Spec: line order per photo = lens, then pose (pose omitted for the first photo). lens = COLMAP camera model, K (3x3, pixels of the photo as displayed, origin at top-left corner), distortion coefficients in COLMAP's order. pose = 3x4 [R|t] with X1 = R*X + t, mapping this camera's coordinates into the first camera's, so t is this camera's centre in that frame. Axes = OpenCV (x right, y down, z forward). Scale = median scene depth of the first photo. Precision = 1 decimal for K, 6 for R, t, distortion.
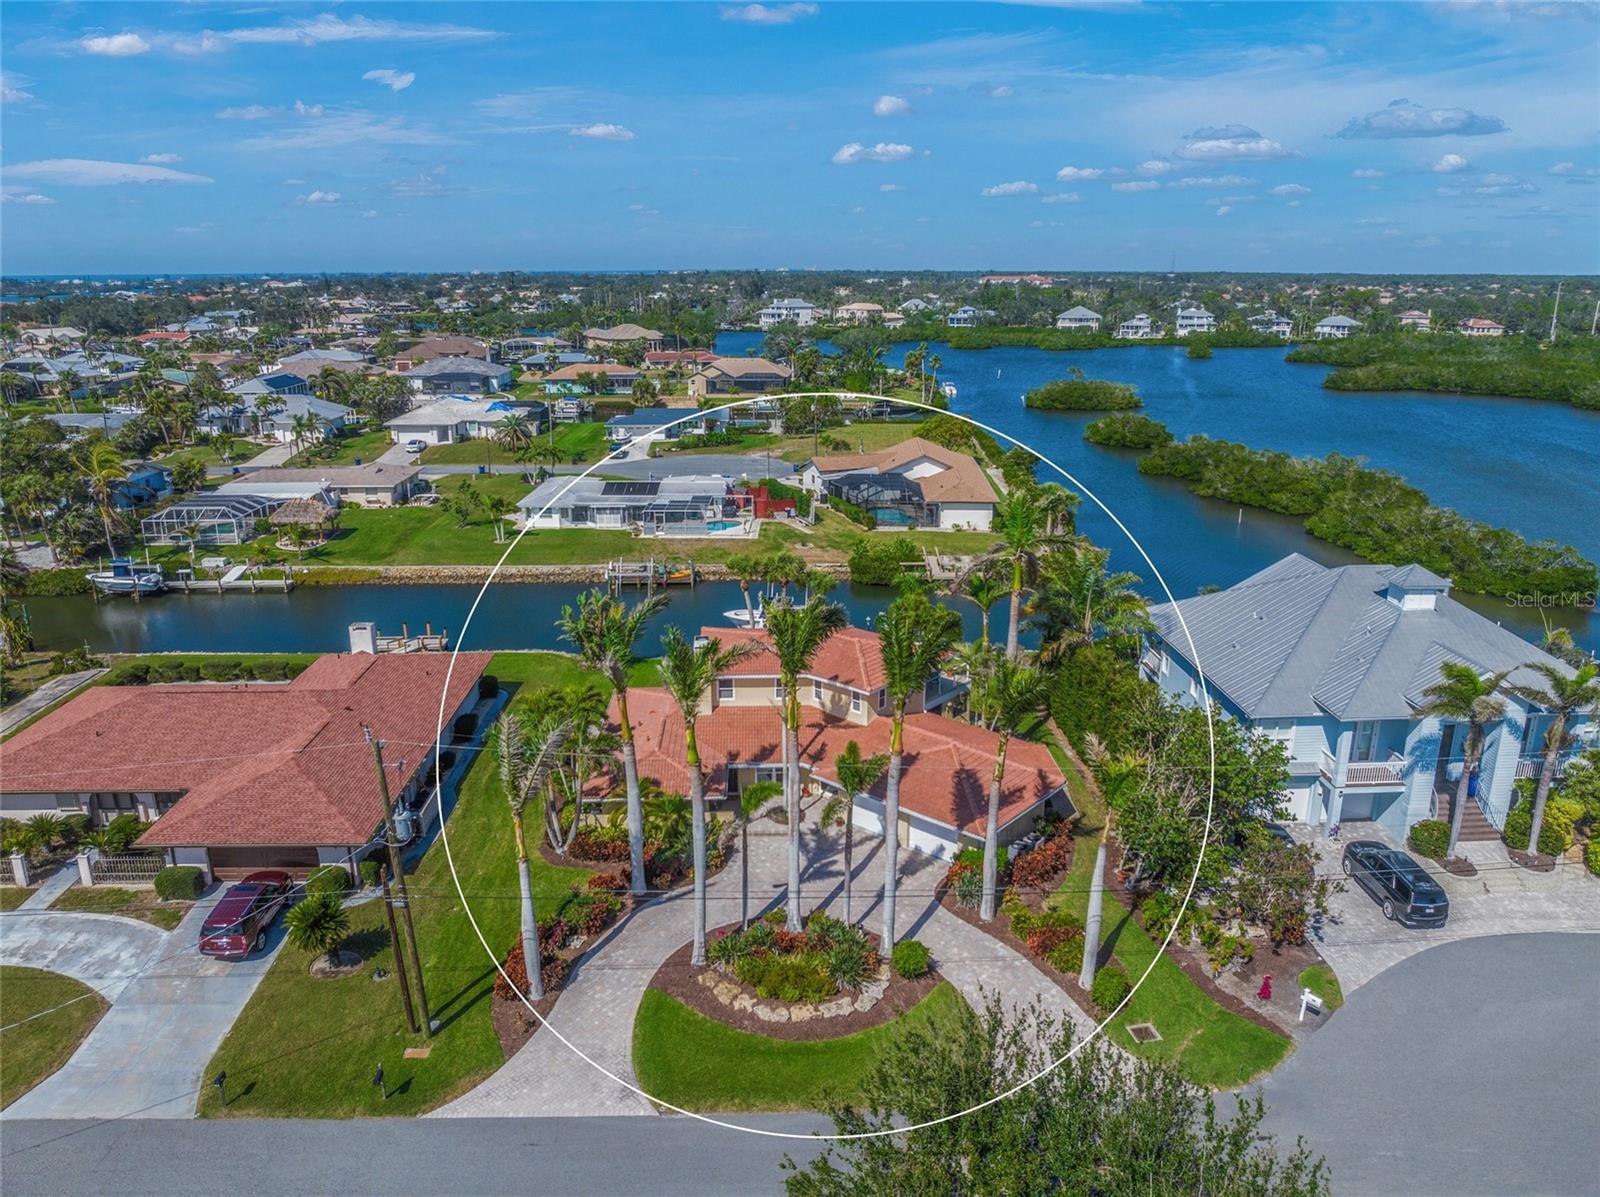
lens RADIAL K [[1118.6, 0, 803.7], [0, 1118.6, 606.8], [0, 0, 1]] dist [-0.030663, -0.003445]
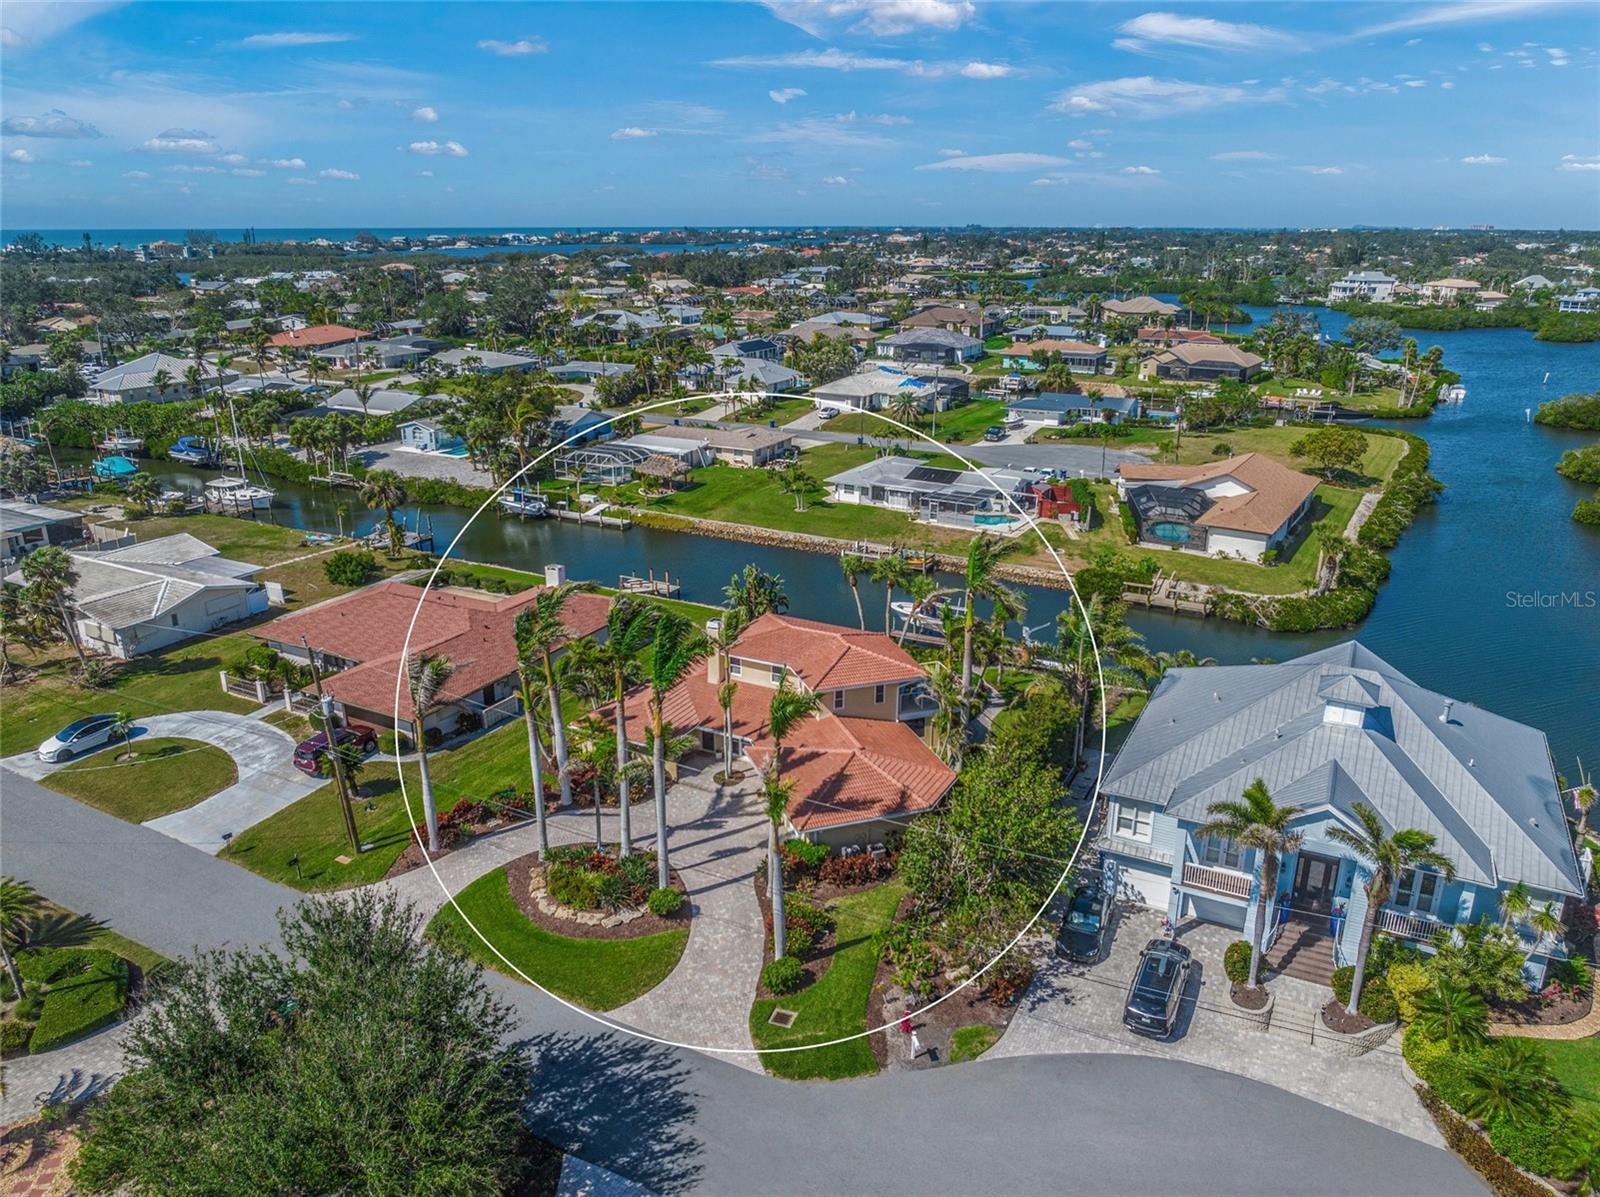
lens RADIAL K [[1118.6, 0, 799.0], [0, 1118.6, 593.1], [0, 0, 1]] dist [-0.030663, -0.003445]
pose [[0.863463, 0.159162, -0.478644, 0.267655], [-0.146094, 0.987152, 0.064704, -0.044175], [0.482793, 0.014057, 0.875622, -0.006602]]
